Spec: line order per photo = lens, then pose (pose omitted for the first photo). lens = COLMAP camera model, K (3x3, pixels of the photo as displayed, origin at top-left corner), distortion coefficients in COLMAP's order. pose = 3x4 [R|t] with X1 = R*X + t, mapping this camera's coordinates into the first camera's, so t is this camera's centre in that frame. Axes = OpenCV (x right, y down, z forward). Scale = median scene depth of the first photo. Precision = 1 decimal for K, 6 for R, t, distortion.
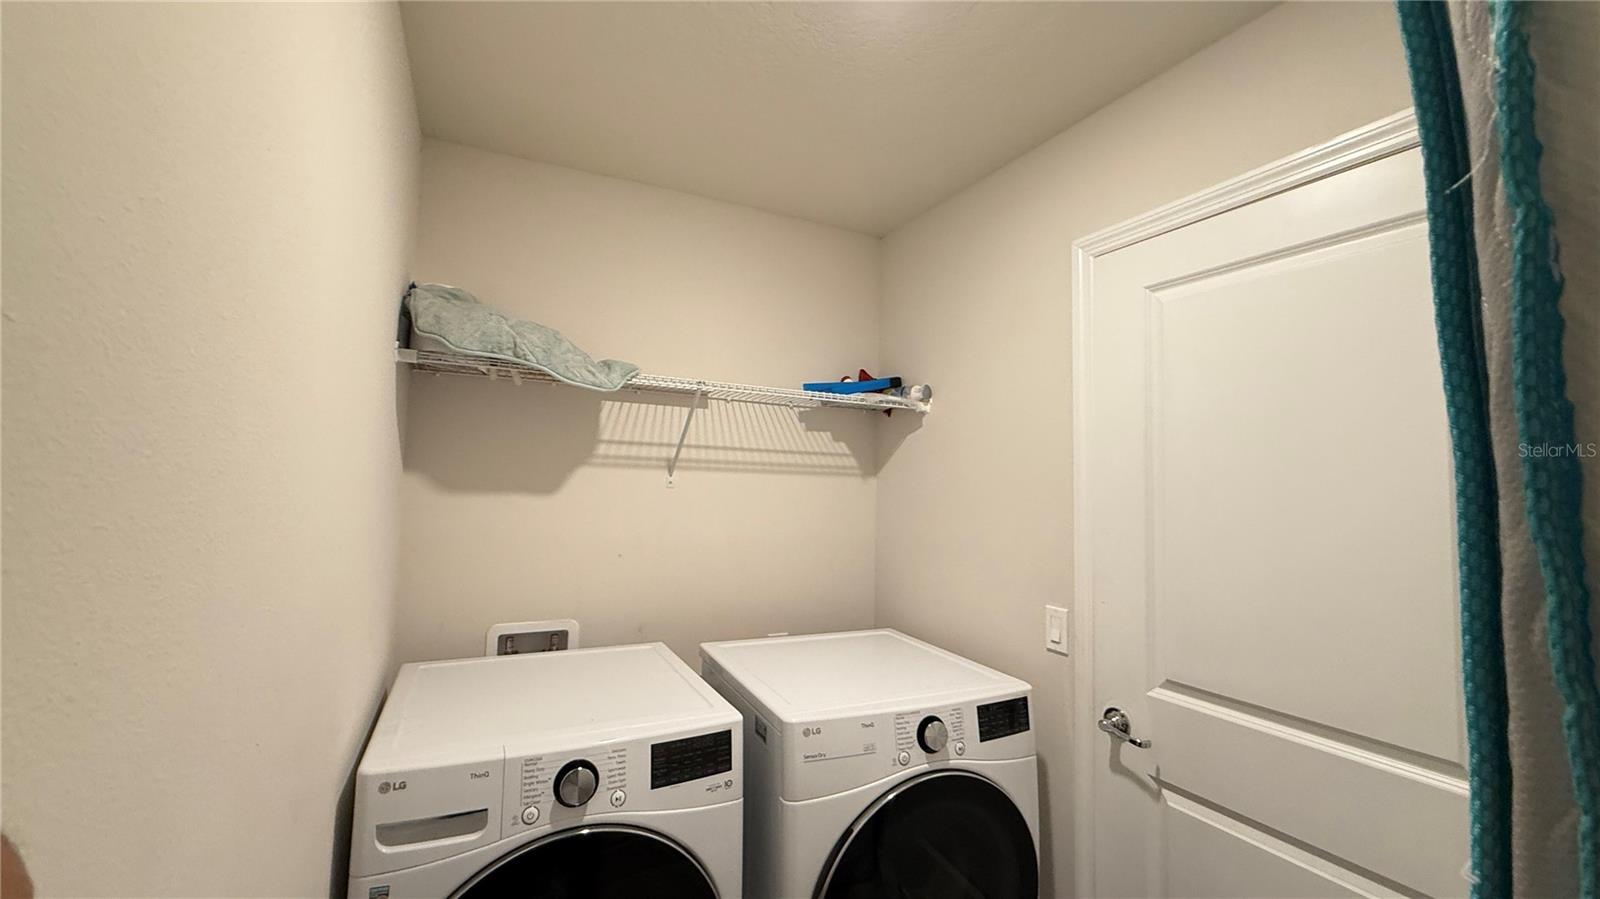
lens RADIAL K [[637.8, 0, 793.4], [0, 637.8, 457.8], [0, 0, 1]] dist [0.001648, 0.000374]
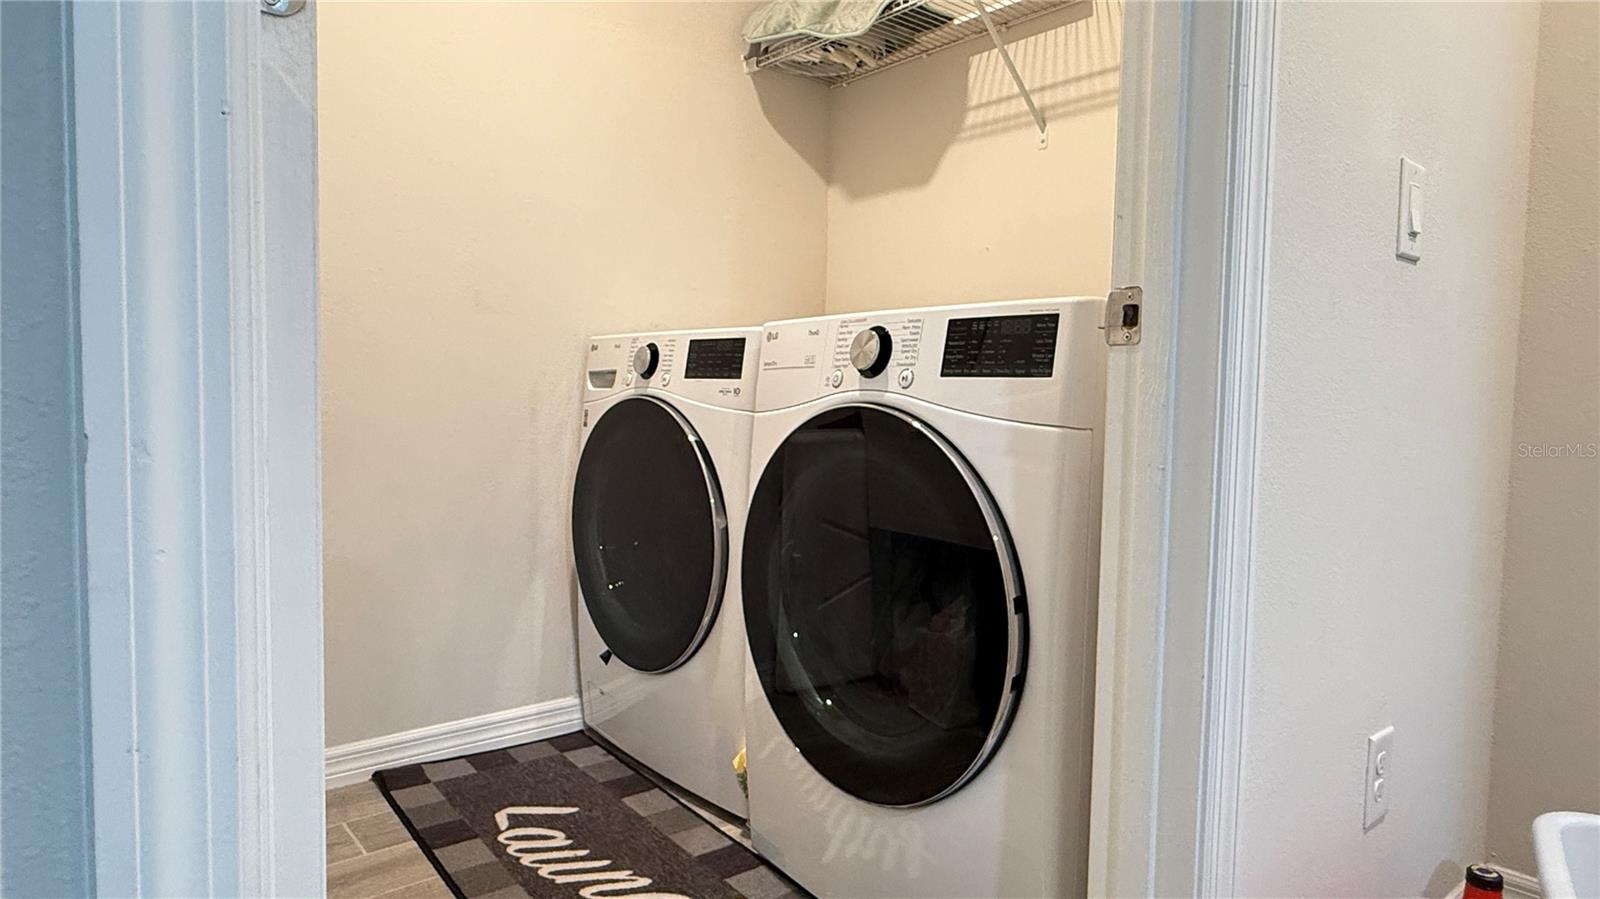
lens RADIAL K [[937.5, 0, 790.2], [0, 937.5, 458.7], [0, 0, 1]] dist [-0.001794, -0.000469]
pose [[0.233433, 0.044136, -0.971371, 0.840292], [0.023851, 0.998409, 0.051096, 0.359894], [0.972080, -0.035096, 0.232009, 0.500517]]
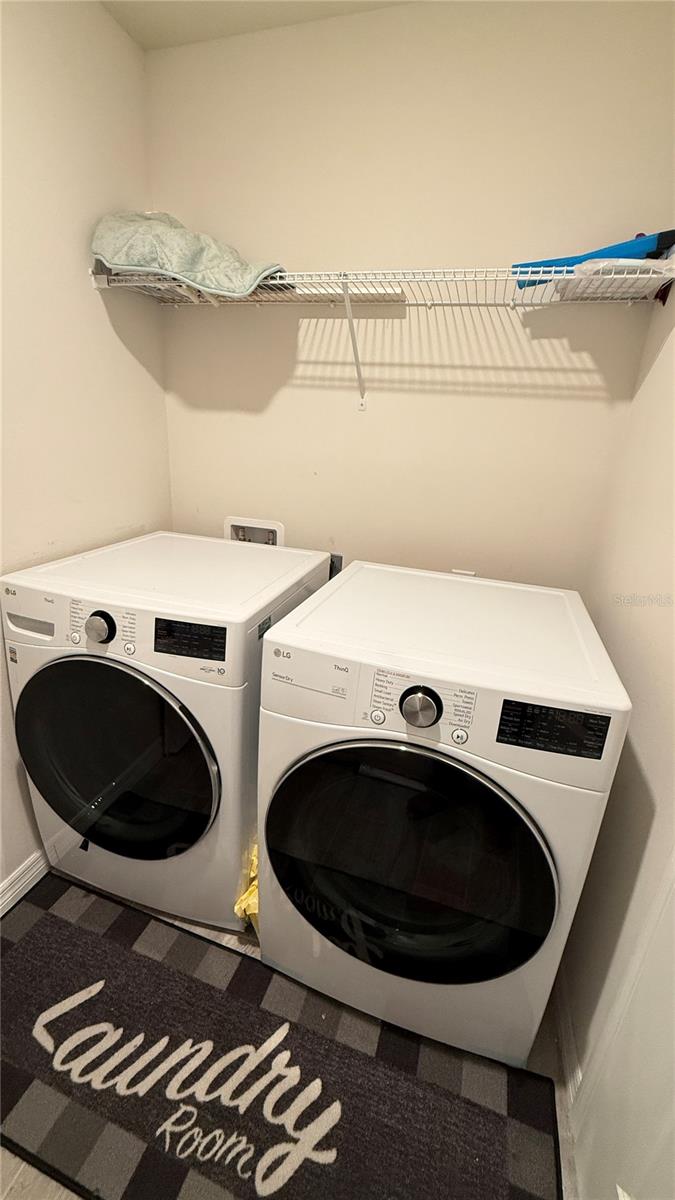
lens RADIAL K [[478.4, 0, 334.1], [0, 478.4, 598.8], [0, 0, 1]] dist [0.001648, 0.000374]
pose [[0.735546, 0.241542, -0.632953, 0.356282], [-0.009174, 0.937749, 0.347194, 0.069148], [0.677412, -0.249570, 0.691973, 0.393114]]
